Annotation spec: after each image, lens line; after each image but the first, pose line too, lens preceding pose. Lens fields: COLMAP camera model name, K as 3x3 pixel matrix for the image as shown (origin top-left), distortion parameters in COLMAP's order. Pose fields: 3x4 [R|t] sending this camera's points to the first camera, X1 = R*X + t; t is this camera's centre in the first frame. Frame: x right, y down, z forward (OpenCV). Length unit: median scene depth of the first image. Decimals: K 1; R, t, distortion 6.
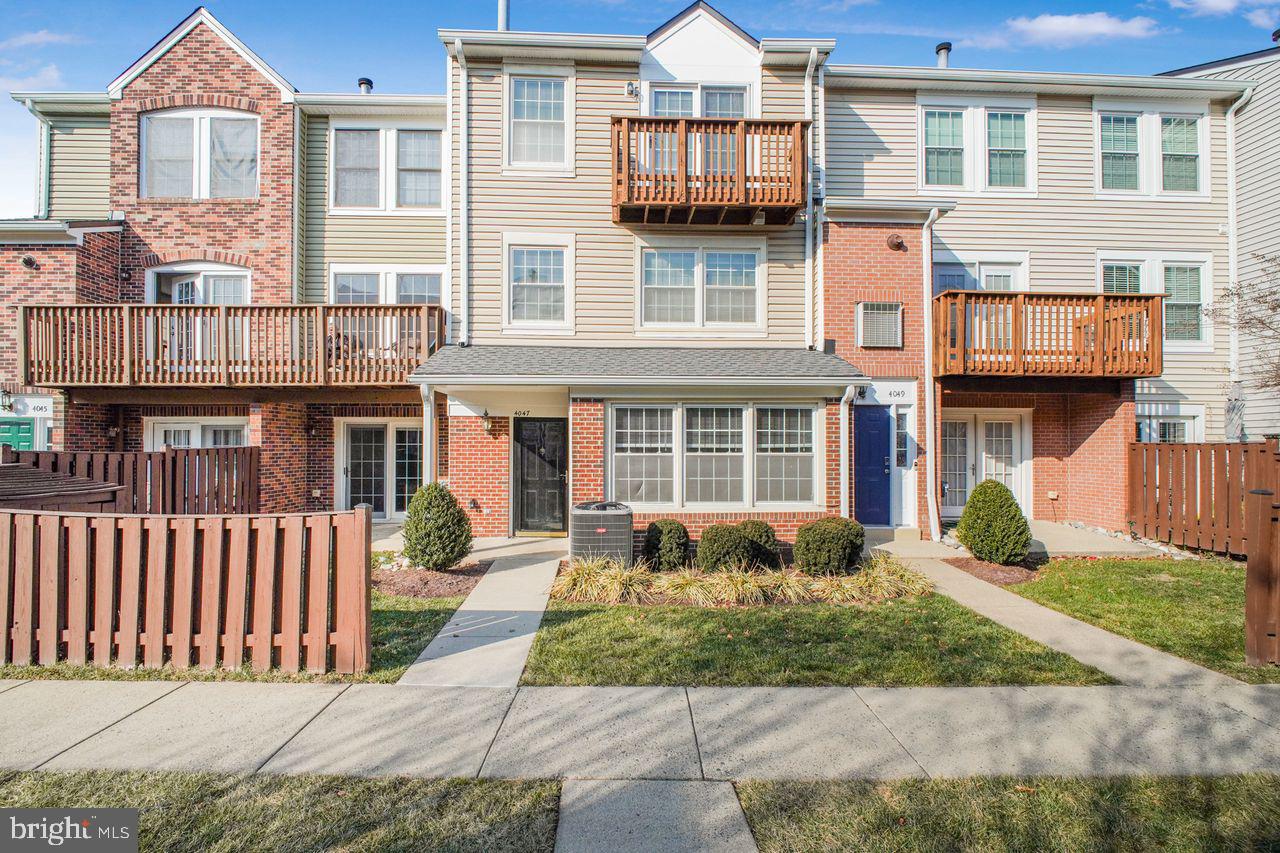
lens RADIAL K [[598.6, 0, 637.8], [0, 598.6, 443.6], [0, 0, 1]] dist [0.005991, -0.009946]
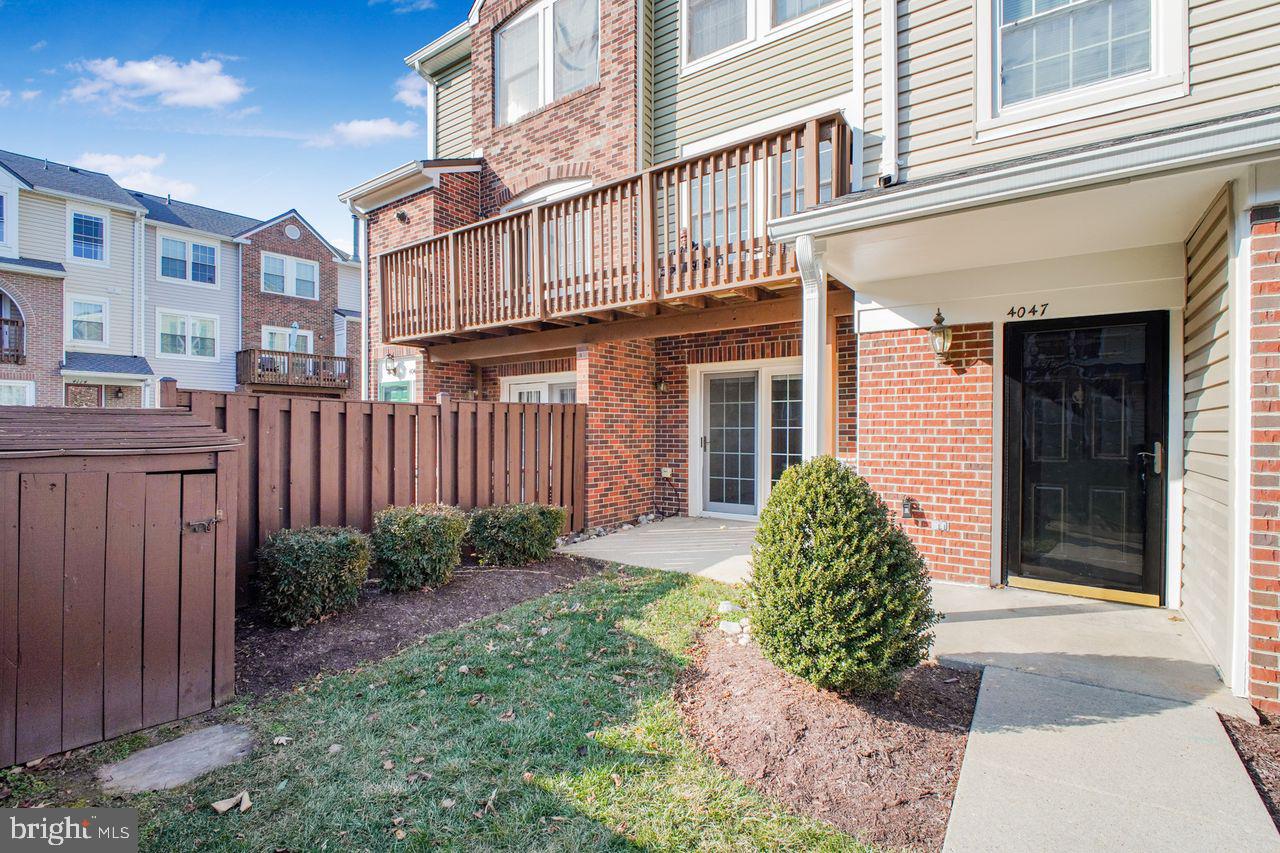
lens RADIAL K [[598.6, 0, 621.3], [0, 598.6, 434.0], [0, 0, 1]] dist [0.005991, -0.009946]
pose [[0.782953, 0.003153, -0.622072, -0.151287], [0.003977, 0.999941, 0.010075, 0.033660], [0.622068, -0.010363, 0.782895, 0.461508]]
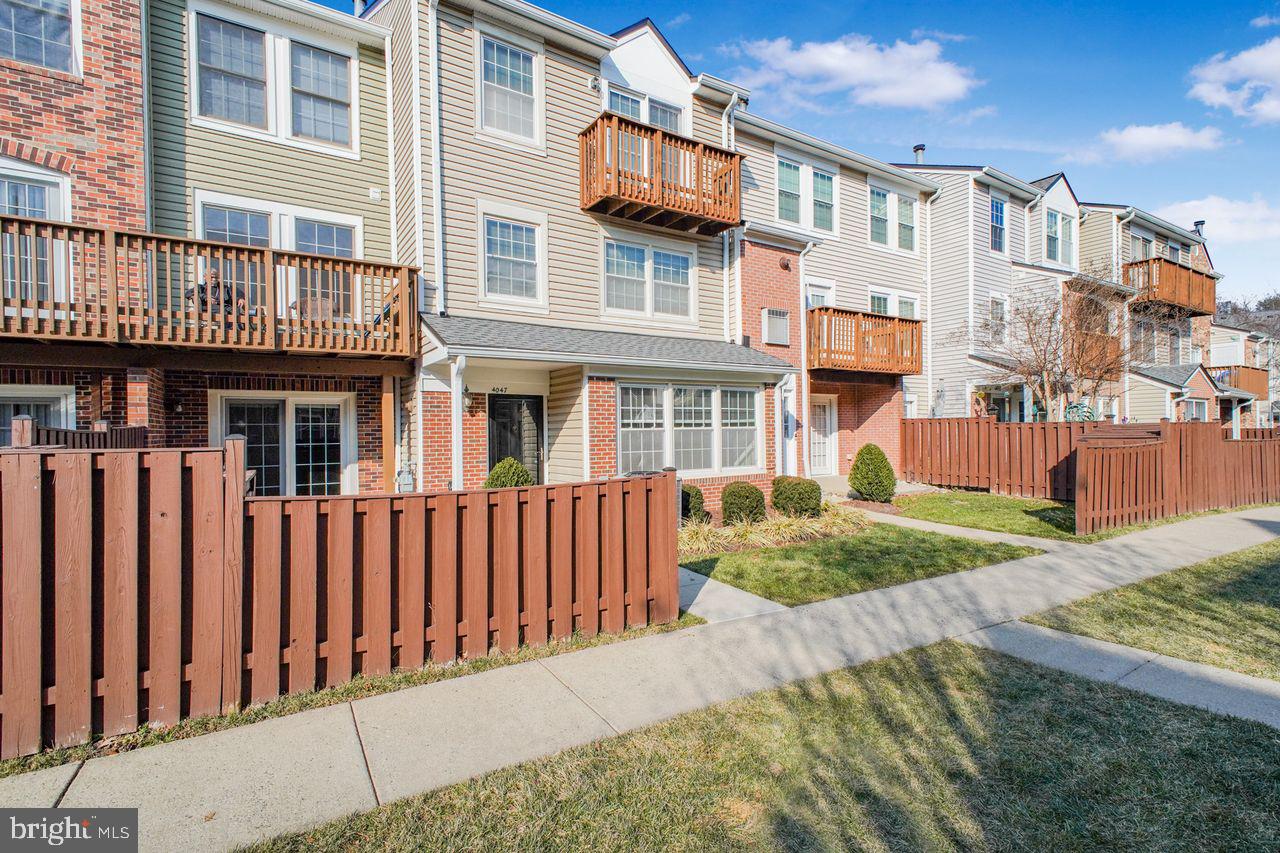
lens RADIAL K [[598.6, 0, 653.8], [0, 598.6, 438.6], [0, 0, 1]] dist [0.005991, -0.009946]
pose [[0.858460, -0.020116, 0.512486, -0.472077], [0.009965, 0.999696, 0.022548, 0.008683], [-0.512784, -0.014250, 0.858399, 0.034748]]
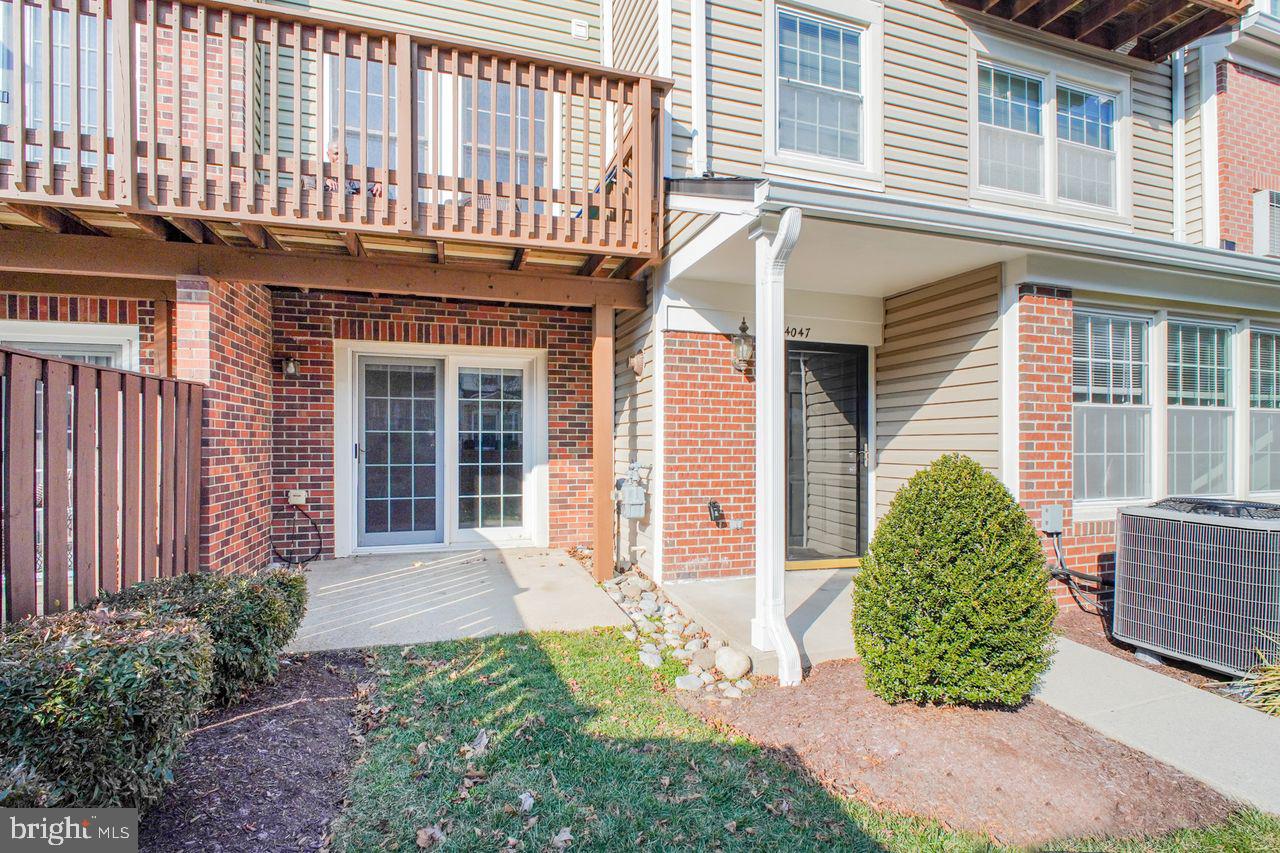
lens RADIAL K [[598.6, 0, 645.5], [0, 598.6, 448.3], [0, 0, 1]] dist [0.005991, -0.009946]
pose [[0.965515, -0.000614, 0.260347, -0.447679], [-0.003599, 0.999870, 0.015707, 0.040855], [-0.260323, -0.016102, 0.965387, 0.527644]]
